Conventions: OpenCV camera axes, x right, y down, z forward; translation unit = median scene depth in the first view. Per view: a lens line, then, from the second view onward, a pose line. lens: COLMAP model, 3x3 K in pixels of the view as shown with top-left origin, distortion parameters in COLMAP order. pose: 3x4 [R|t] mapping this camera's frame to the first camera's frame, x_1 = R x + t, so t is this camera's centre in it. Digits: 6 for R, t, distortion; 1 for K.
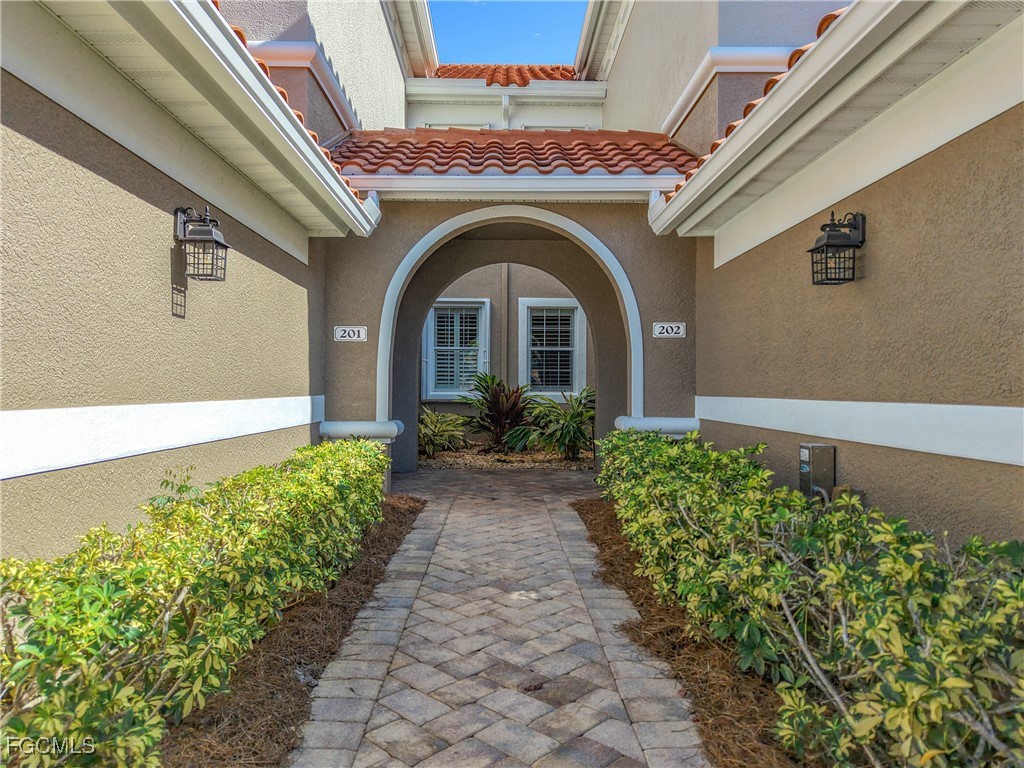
lens RADIAL K [[707.6, 0, 511.4], [0, 707.6, 384.7], [0, 0, 1]] dist [0.004805, -0.002735]
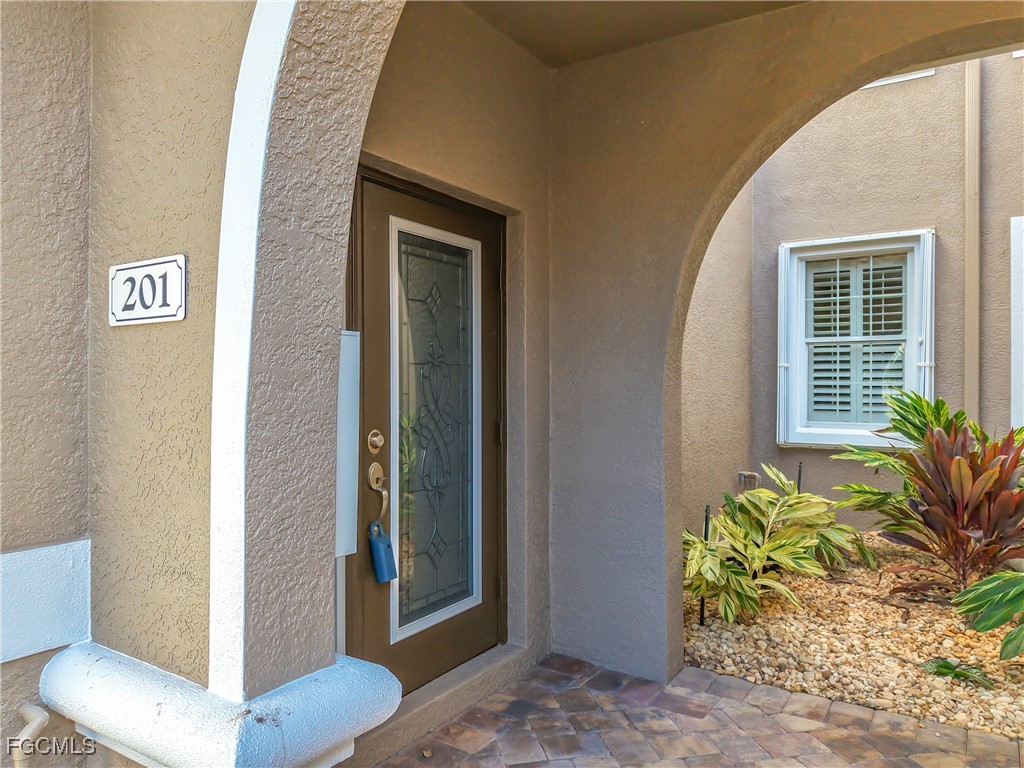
lens RADIAL K [[707.6, 0, 506.1], [0, 707.6, 381.2], [0, 0, 1]] dist [0.004805, -0.002735]
pose [[0.822998, -0.001873, -0.568041, 0.002241], [0.001324, 0.999998, -0.001378, -0.022275], [0.568043, 0.000382, 0.822999, 0.463881]]
